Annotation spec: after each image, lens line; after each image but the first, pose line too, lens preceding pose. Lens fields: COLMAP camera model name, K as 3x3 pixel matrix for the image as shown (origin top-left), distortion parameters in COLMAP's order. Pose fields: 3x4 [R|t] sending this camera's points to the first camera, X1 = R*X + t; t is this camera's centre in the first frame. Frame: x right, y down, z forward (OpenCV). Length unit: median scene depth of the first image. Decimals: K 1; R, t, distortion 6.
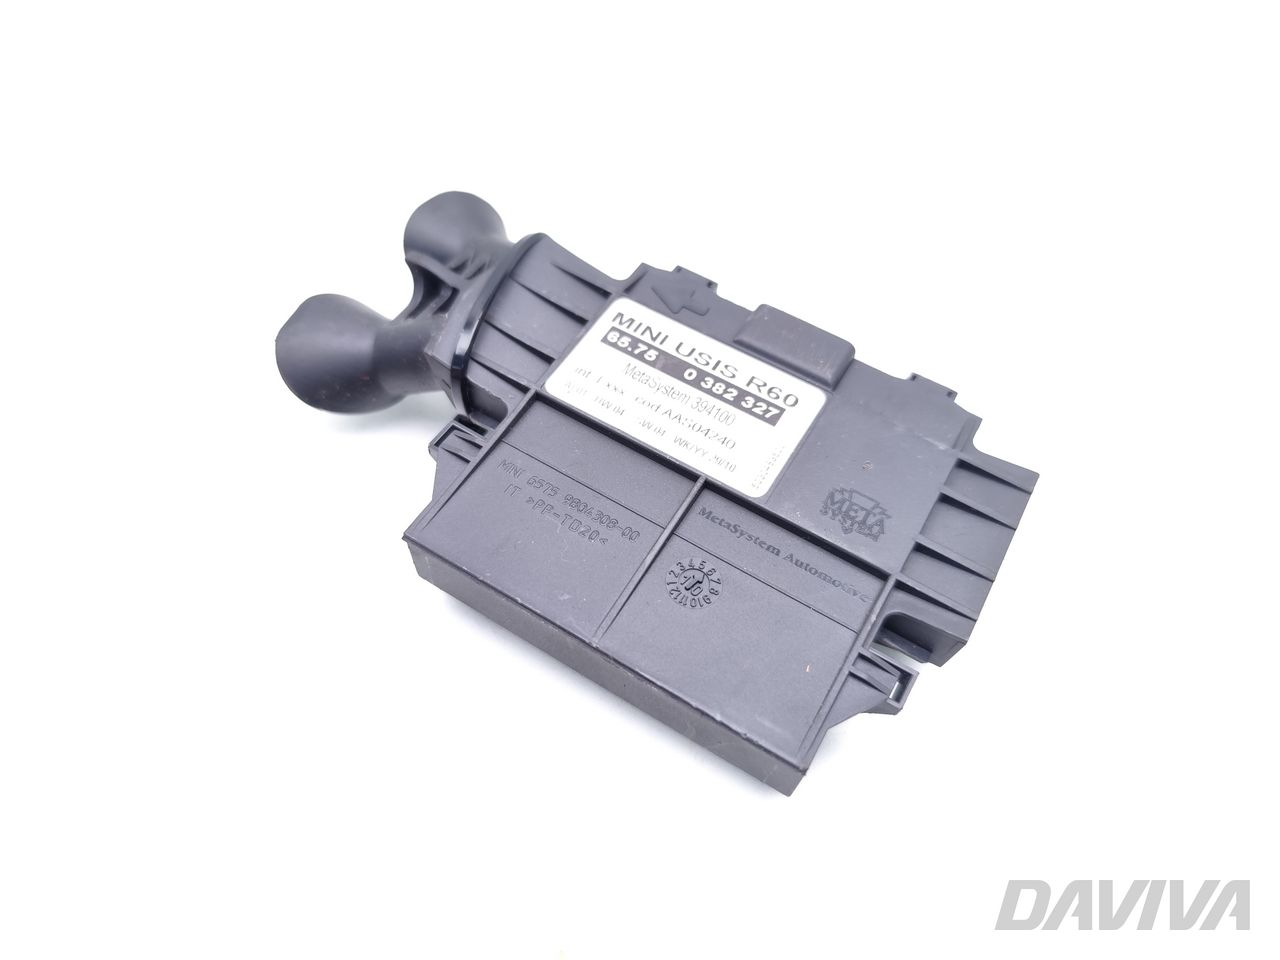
lens RADIAL K [[919.0, 0, 640.0], [0, 919.0, 480.0], [0, 0, 1]] dist [0.001664, -0.000607]
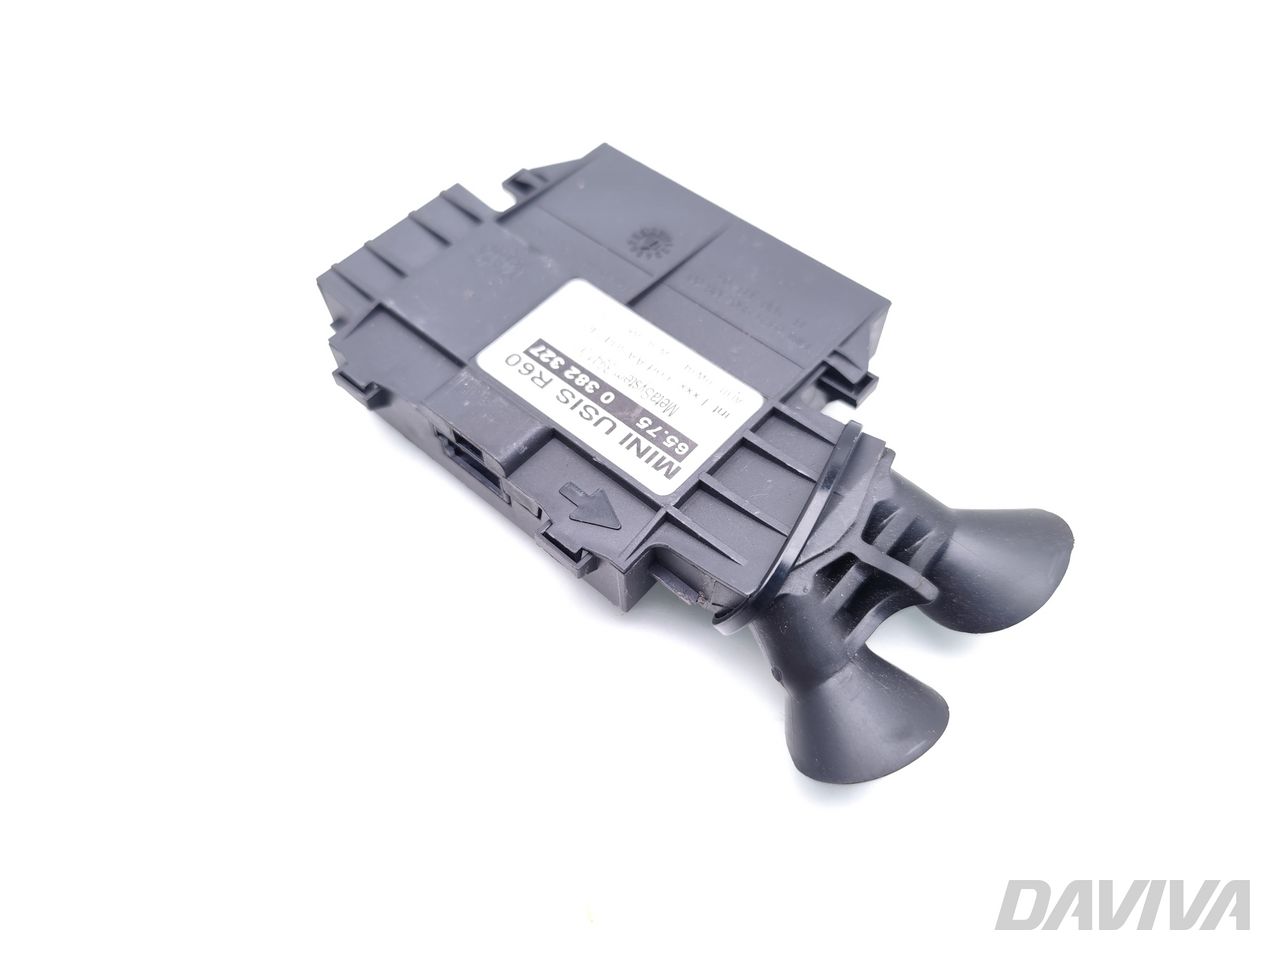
lens RADIAL K [[919.0, 0, 640.0], [0, 919.0, 480.0], [0, 0, 1]] dist [0.001664, -0.000607]
pose [[-0.984065, -0.162837, 0.071415, -0.058520], [0.131933, -0.399425, 0.907223, -0.995178], [-0.119204, 0.902188, 0.414544, 0.684205]]
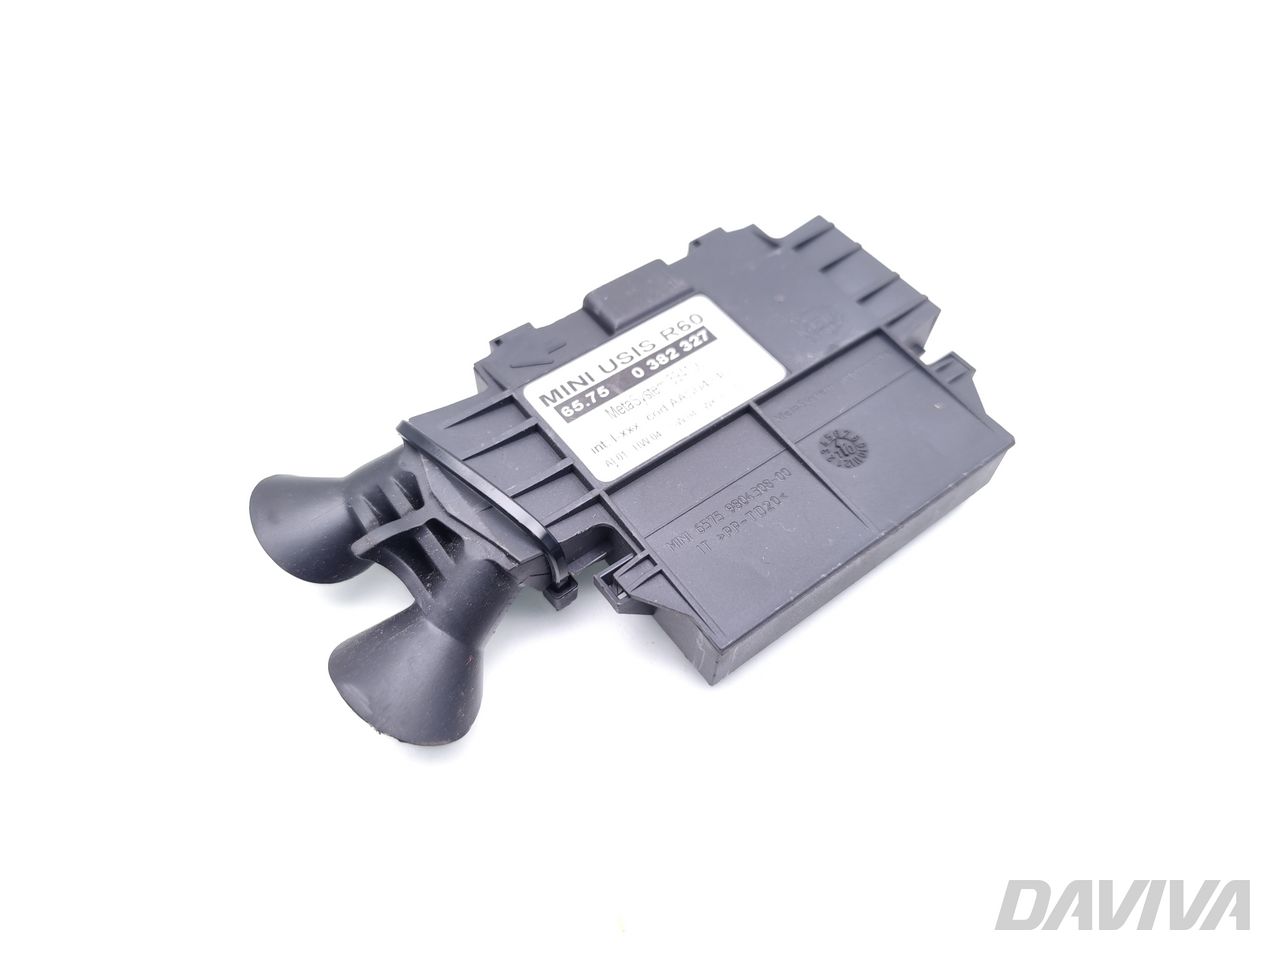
lens RADIAL K [[919.0, 0, 640.0], [0, 919.0, 480.0], [0, 0, 1]] dist [0.001664, -0.000607]
pose [[0.368169, -0.777617, 0.509669, -0.576323], [0.772541, 0.560867, 0.297672, -0.357517], [-0.517331, 0.284147, 0.807236, 0.185498]]
